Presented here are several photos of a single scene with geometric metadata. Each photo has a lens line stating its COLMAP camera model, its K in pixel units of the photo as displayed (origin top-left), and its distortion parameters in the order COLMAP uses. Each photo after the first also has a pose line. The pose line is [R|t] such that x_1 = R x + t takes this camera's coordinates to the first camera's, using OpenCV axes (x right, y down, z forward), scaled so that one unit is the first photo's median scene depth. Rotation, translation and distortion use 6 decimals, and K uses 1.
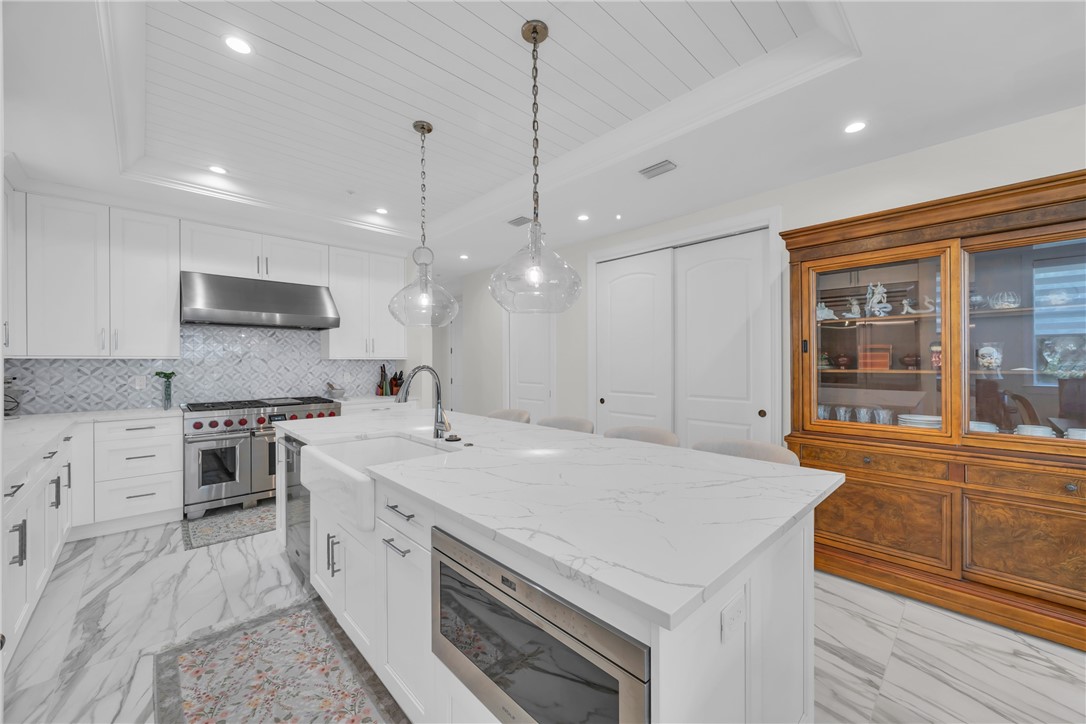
lens RADIAL K [[416.7, 0, 542.8], [0, 416.7, 356.2], [0, 0, 1]] dist [-0.006832, 0.000303]
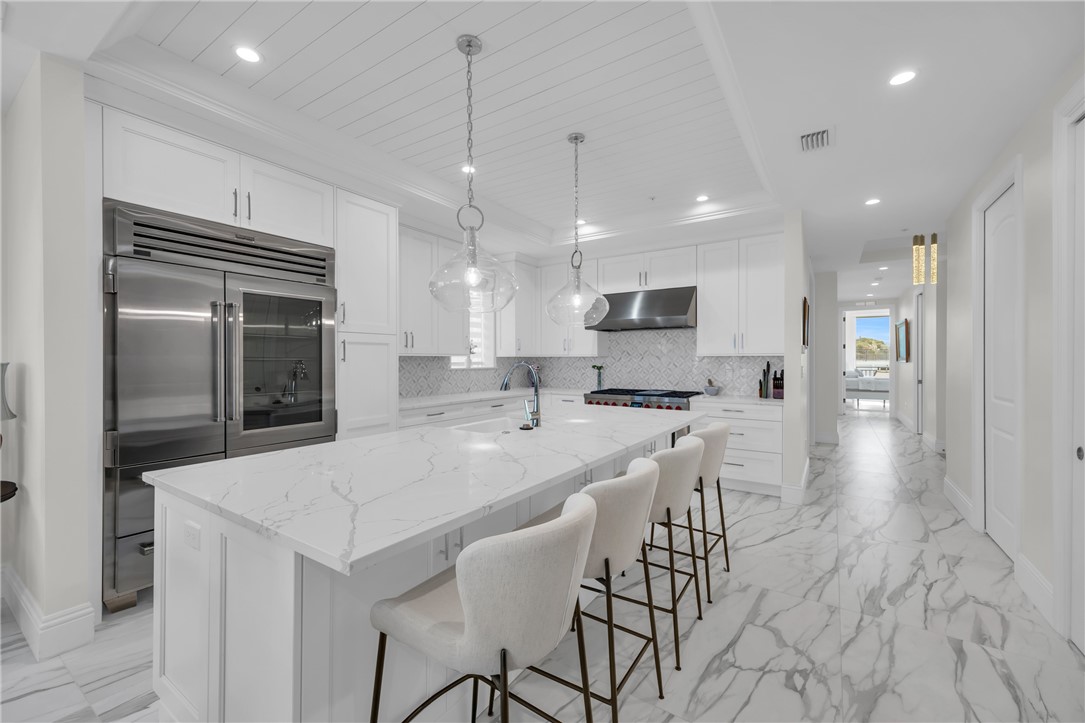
lens RADIAL K [[440.6, 0, 542.5], [0, 440.6, 361.5], [0, 0, 1]] dist [0.000878, 0.000049]
pose [[0.227551, 0.006605, -0.973744, 0.599225], [0.014421, 0.999844, 0.010152, 0.006137], [0.973659, -0.016352, 0.227420, 0.494883]]
